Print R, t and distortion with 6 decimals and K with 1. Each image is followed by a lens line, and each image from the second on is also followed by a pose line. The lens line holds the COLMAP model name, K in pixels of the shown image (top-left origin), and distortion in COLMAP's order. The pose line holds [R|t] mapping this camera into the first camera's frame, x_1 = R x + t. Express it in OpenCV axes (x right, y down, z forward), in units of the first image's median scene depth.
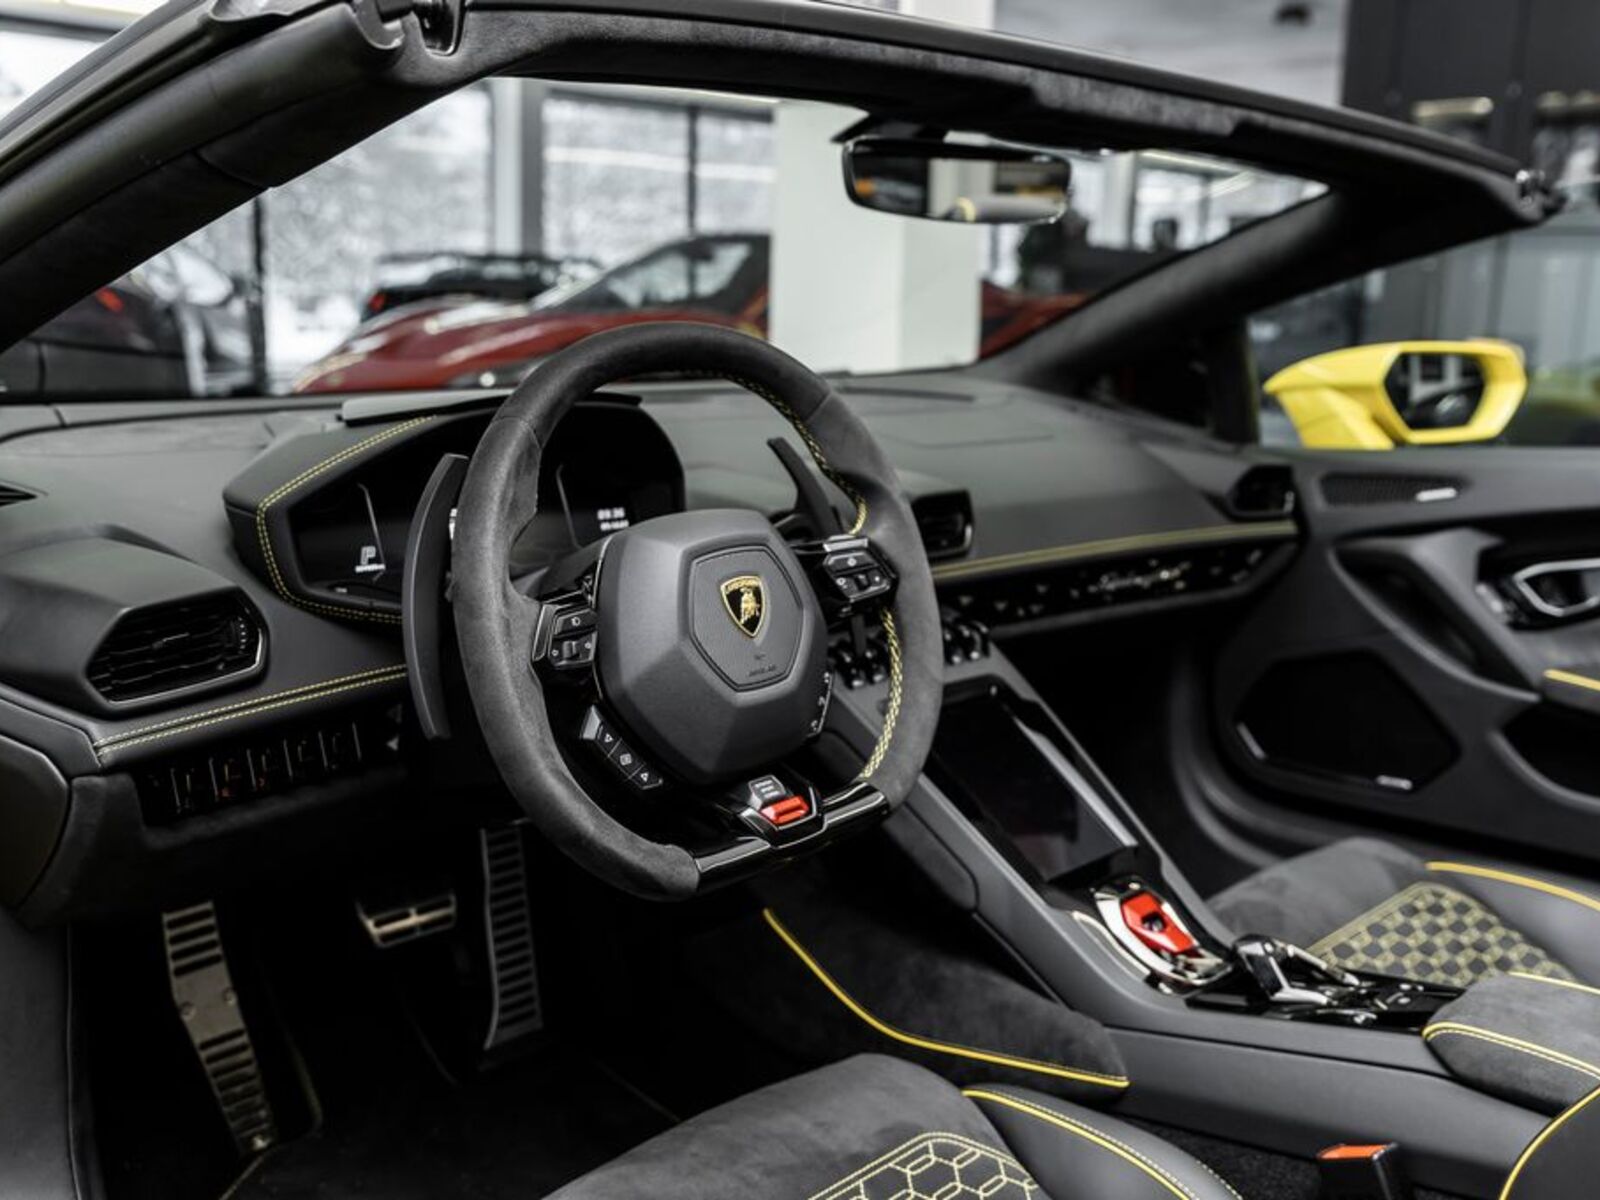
lens RADIAL K [[1470.9, 0, 800.0], [0, 1470.9, 600.0], [0, 0, 1]] dist [-0.038212, 0.012366]
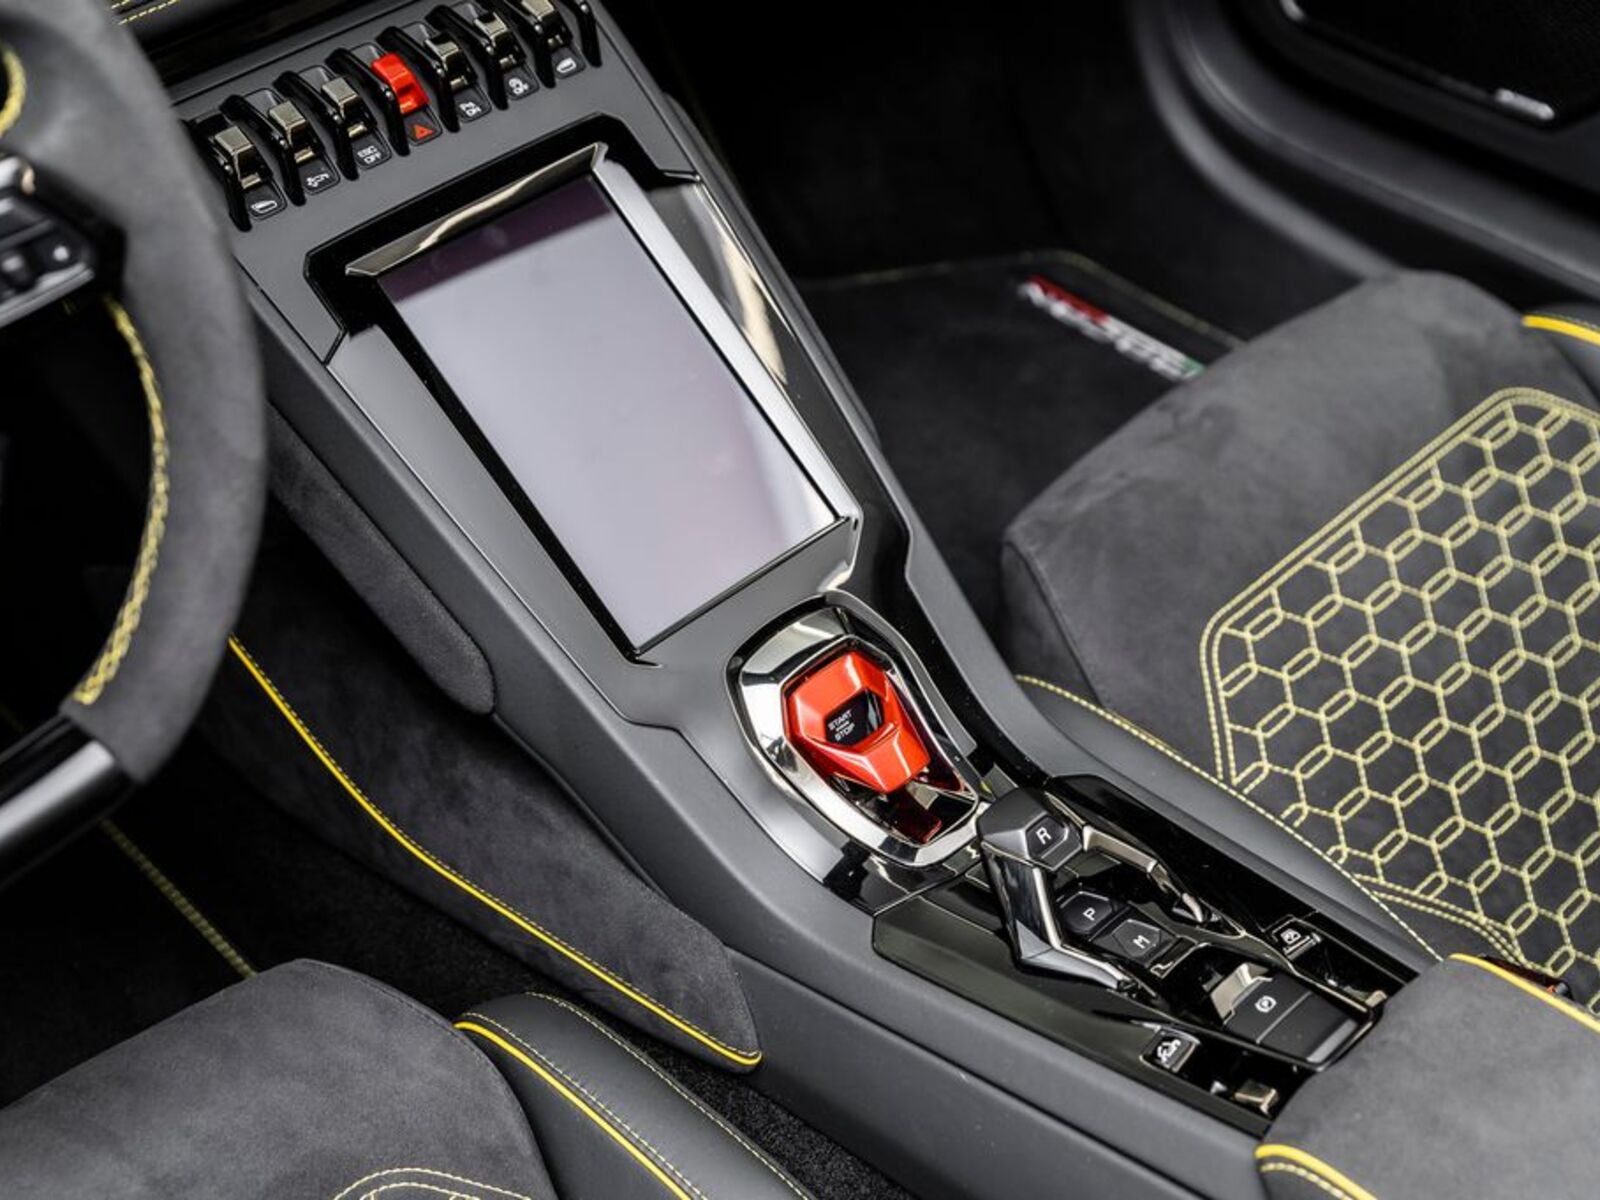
lens RADIAL K [[2277.6, 0, 800.0], [0, 2277.6, 600.0], [0, 0, 1]] dist [-0.028340, 0.071458]
pose [[0.999784, -0.020481, 0.003617, 0.252419], [0.015632, 0.854735, 0.518829, -0.255631], [-0.013717, -0.518660, 0.854870, 0.397894]]
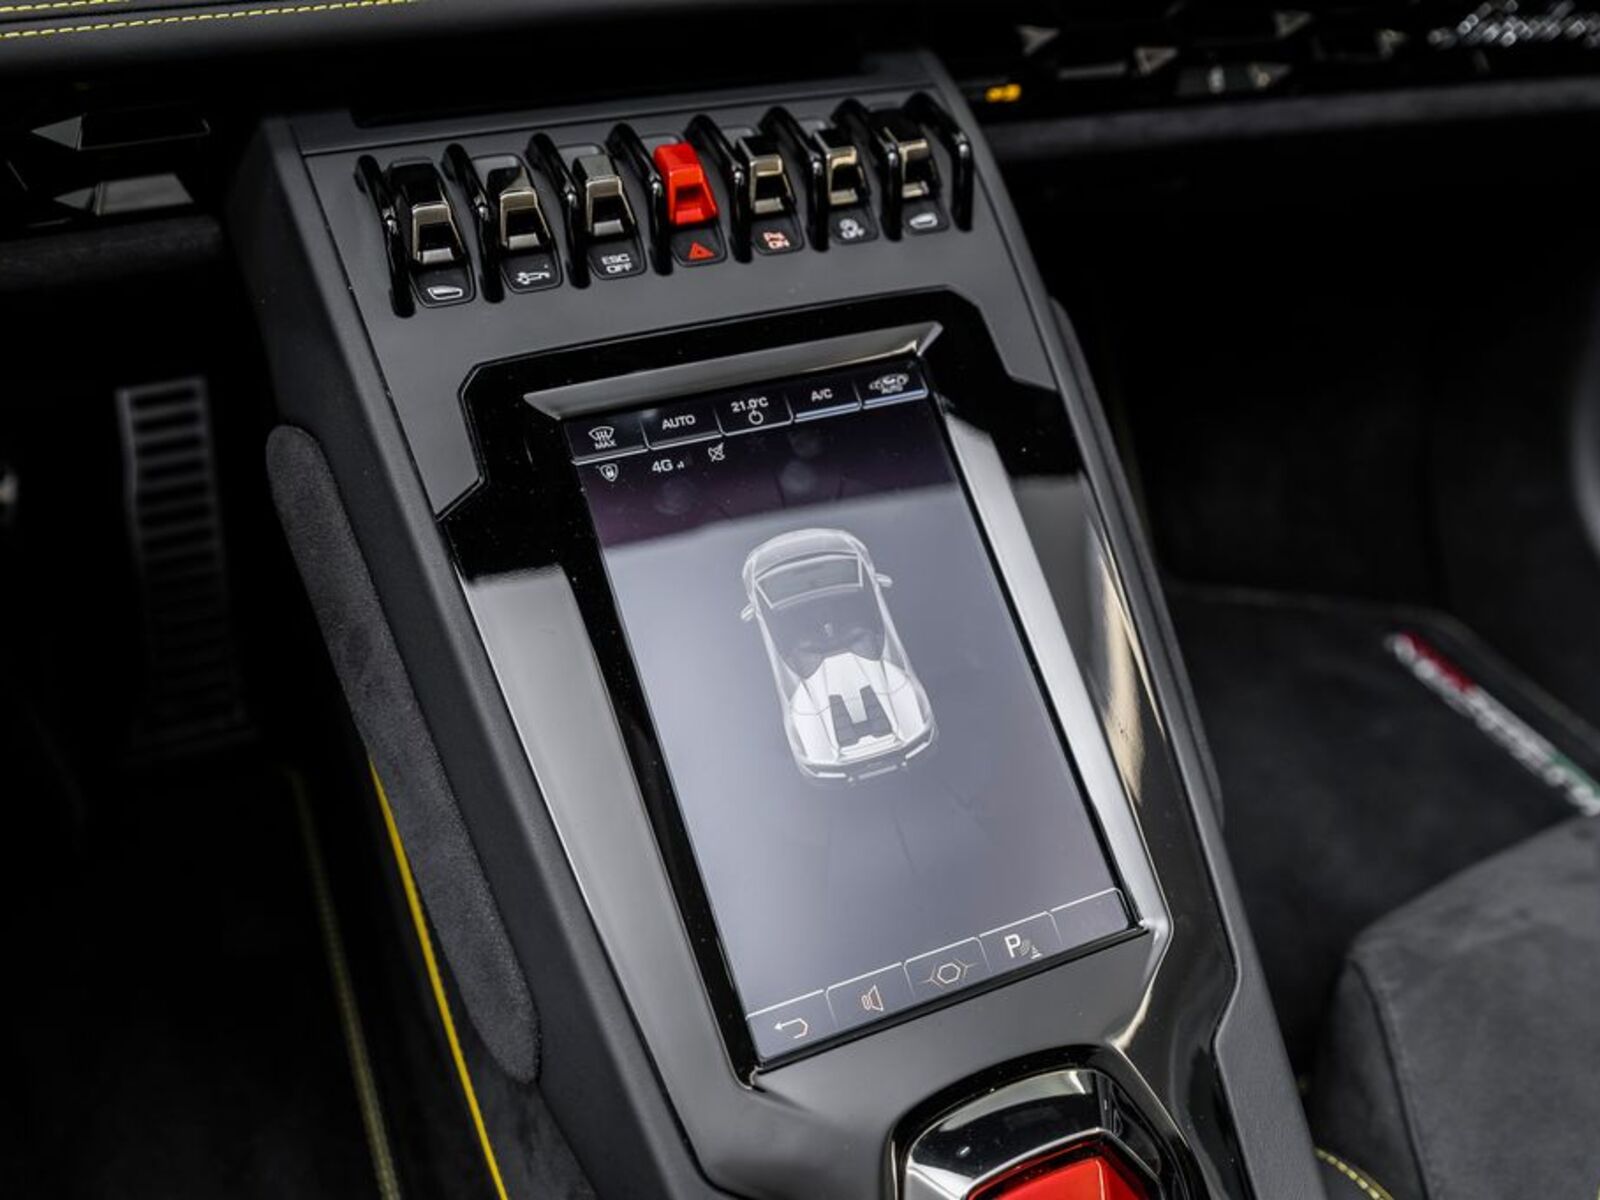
lens RADIAL K [[1470.9, 0, 800.0], [0, 1470.9, 600.0], [0, 0, 1]] dist [-0.038212, 0.012366]
pose [[0.947183, 0.217957, -0.235244, 0.260635], [-0.096456, 0.893199, 0.439194, -0.042922], [0.305845, -0.393306, 0.867046, 0.878624]]
